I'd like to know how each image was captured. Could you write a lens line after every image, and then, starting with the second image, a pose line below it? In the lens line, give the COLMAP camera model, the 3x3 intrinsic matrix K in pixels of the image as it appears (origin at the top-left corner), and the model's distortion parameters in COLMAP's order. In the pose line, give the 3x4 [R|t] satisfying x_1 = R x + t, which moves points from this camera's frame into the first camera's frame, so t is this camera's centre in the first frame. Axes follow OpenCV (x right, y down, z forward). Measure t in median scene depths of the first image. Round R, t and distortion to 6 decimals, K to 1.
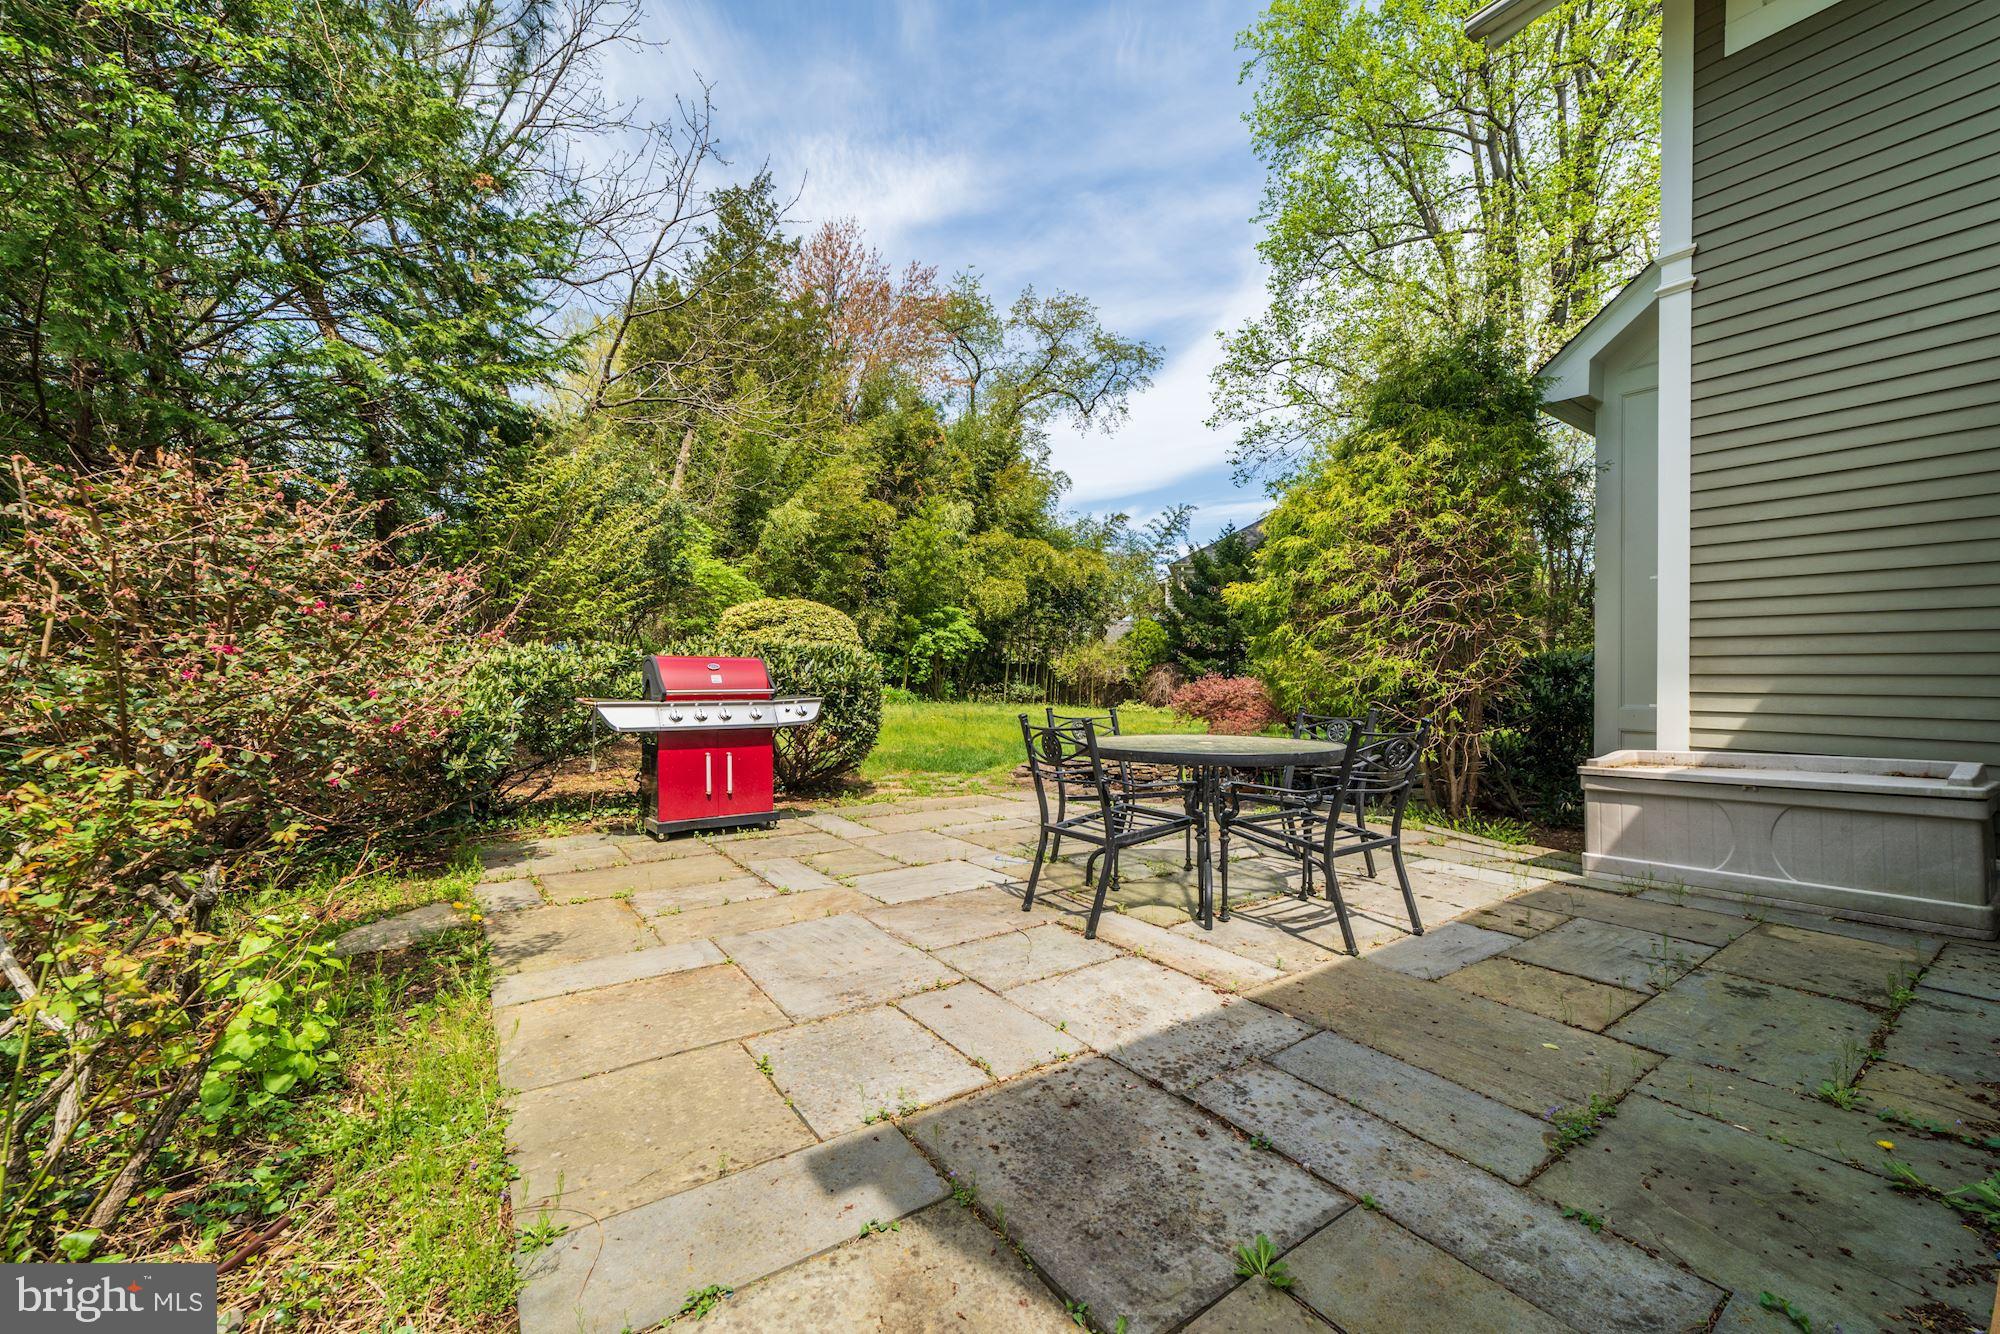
lens RADIAL K [[782.4, 0, 993.1], [0, 782.4, 670.2], [0, 0, 1]] dist [-0.010474, 0.000452]
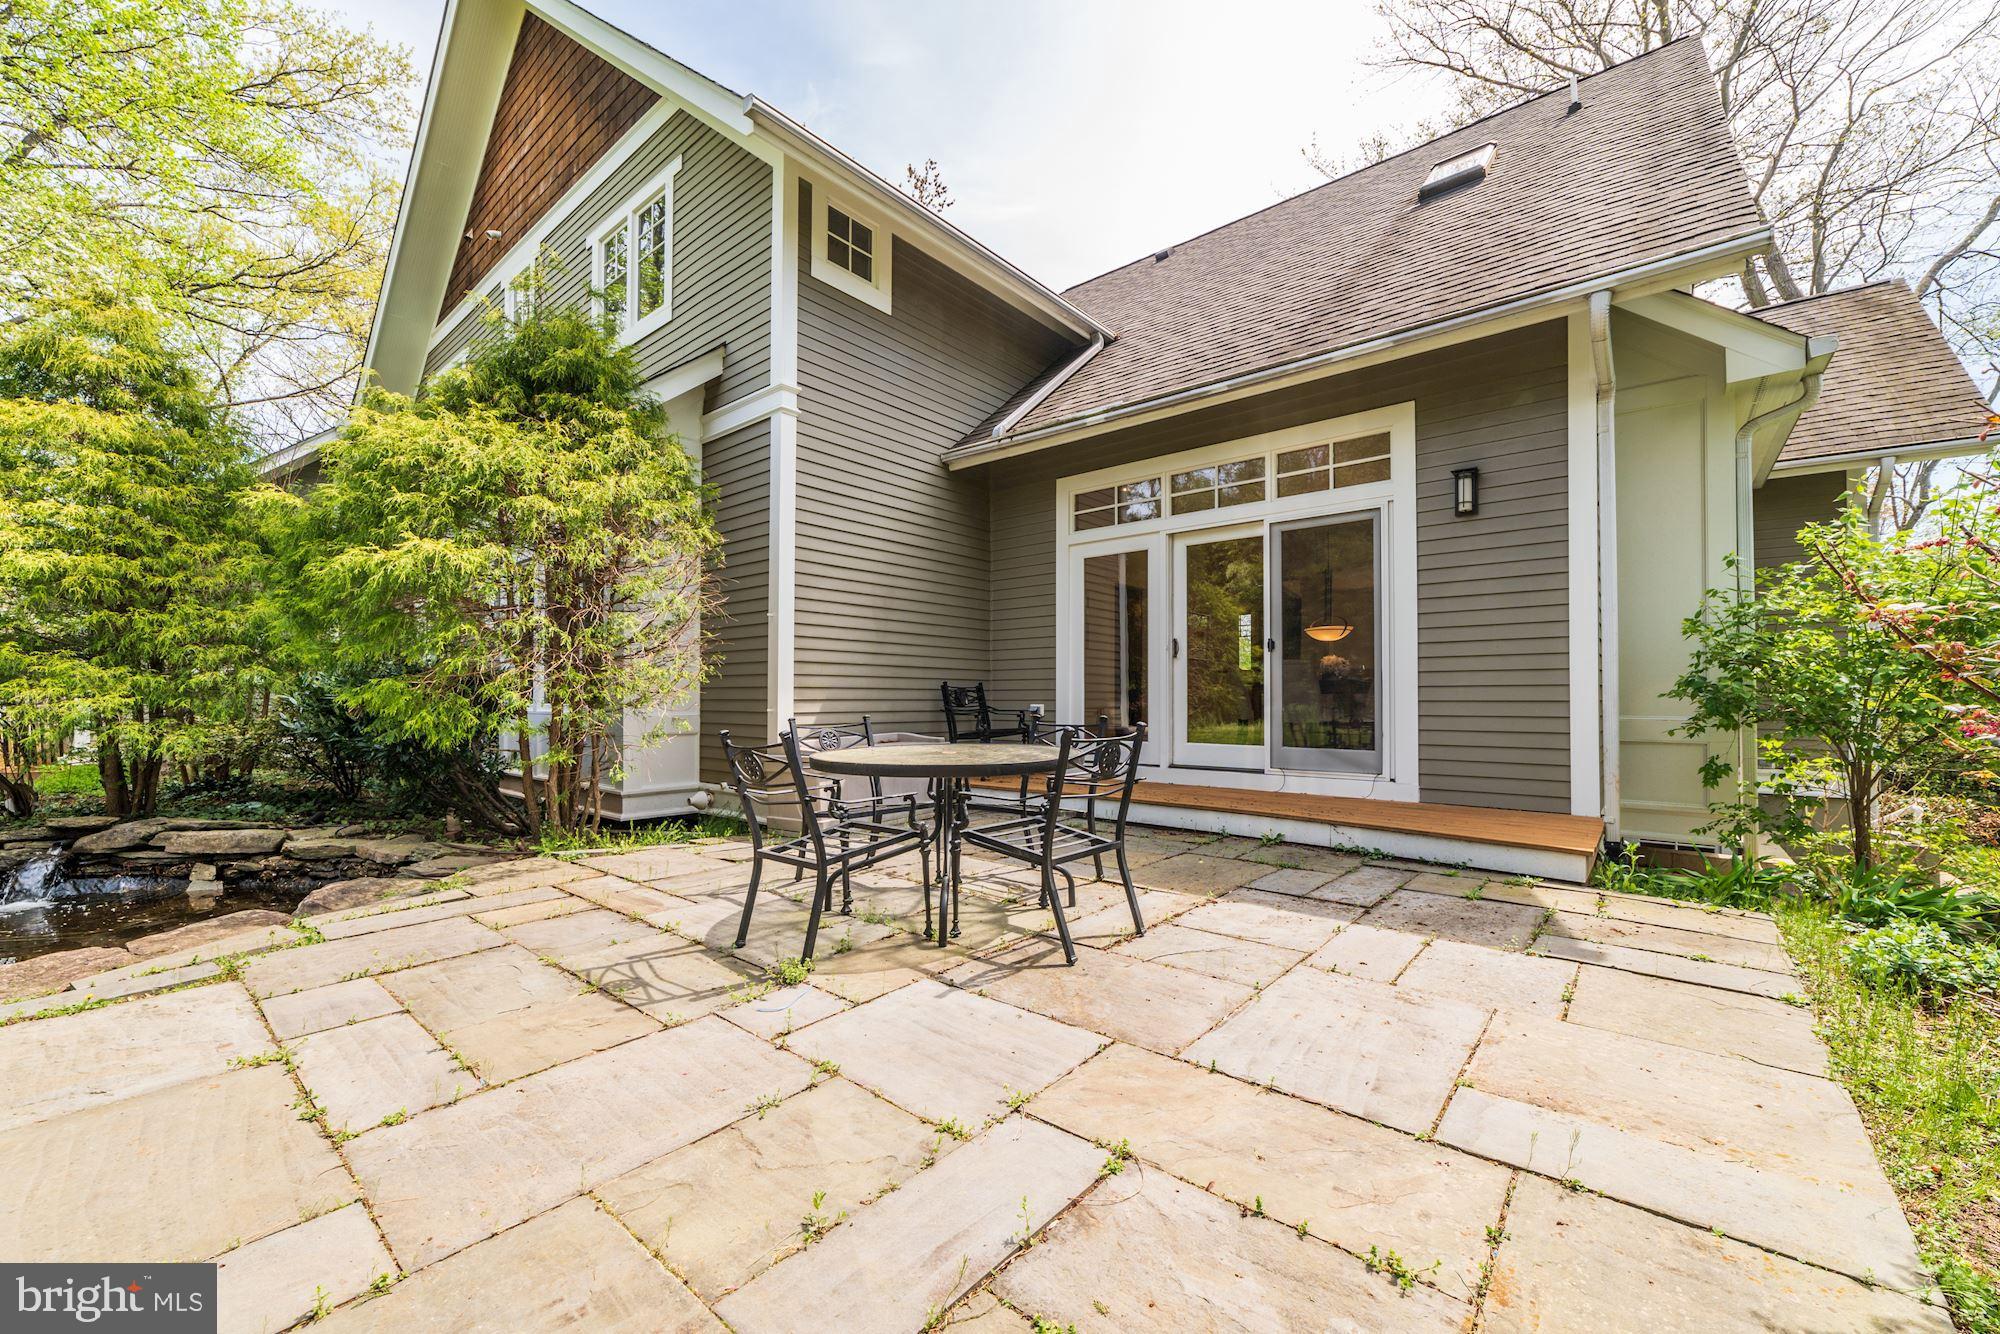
lens RADIAL K [[782.4, 0, 995.6], [0, 782.4, 681.6], [0, 0, 1]] dist [-0.010474, 0.000452]
pose [[-0.252730, 0.018544, 0.967359, -0.819053], [-0.005536, 0.999772, -0.020611, 0.028503], [-0.967521, -0.010564, -0.252570, 1.421618]]
